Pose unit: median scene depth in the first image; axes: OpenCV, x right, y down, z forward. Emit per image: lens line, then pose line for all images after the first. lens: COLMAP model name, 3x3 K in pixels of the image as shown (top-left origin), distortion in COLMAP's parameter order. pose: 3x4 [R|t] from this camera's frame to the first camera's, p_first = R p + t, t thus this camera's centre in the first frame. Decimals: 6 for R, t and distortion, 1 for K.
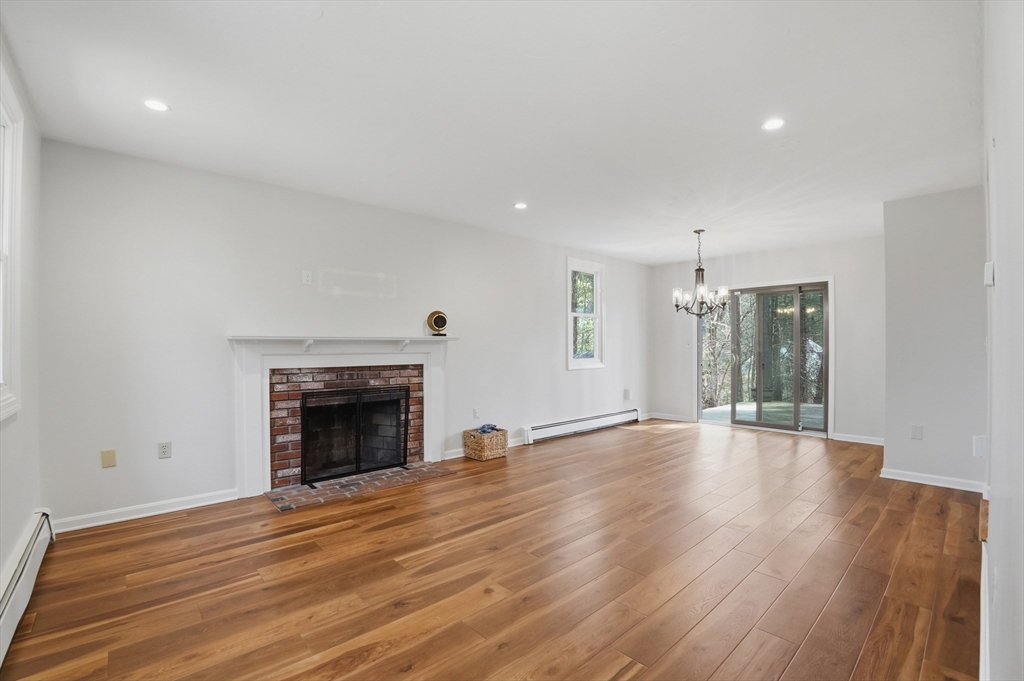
lens RADIAL K [[454.3, 0, 509.8], [0, 454.3, 343.4], [0, 0, 1]] dist [-0.072169, 0.014245]
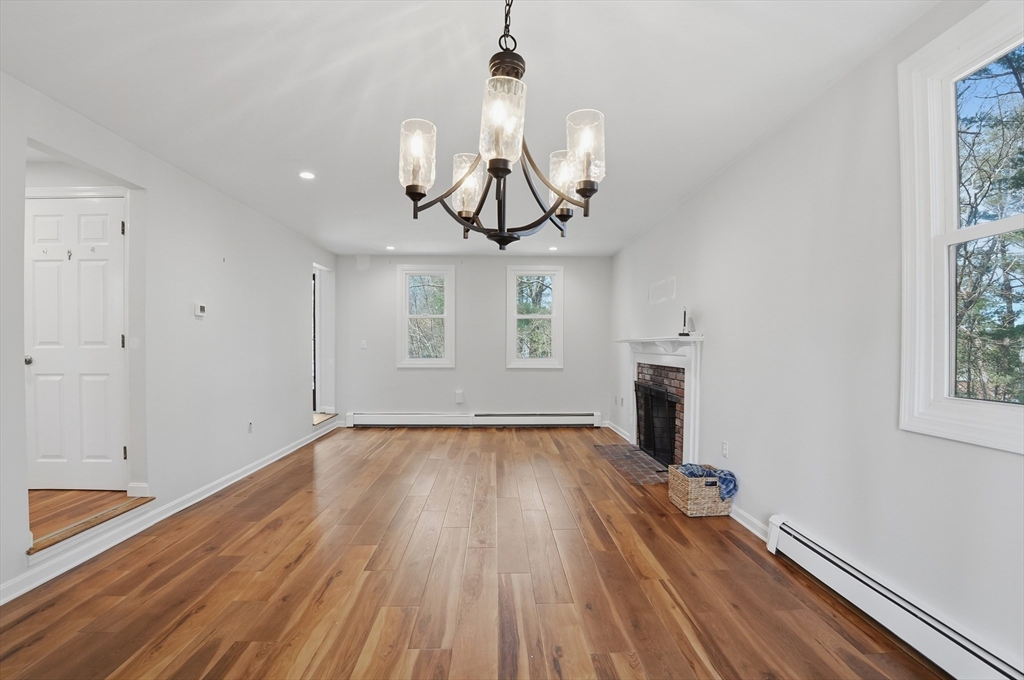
lens RADIAL K [[458.8, 0, 513.2], [0, 458.8, 351.1], [0, 0, 1]] dist [-0.070936, 0.016207]
pose [[-0.641997, 0.011157, -0.766626, 0.754202], [0.004462, 0.999932, 0.010816, 0.001703], [0.766694, 0.003523, -0.642002, 1.421299]]
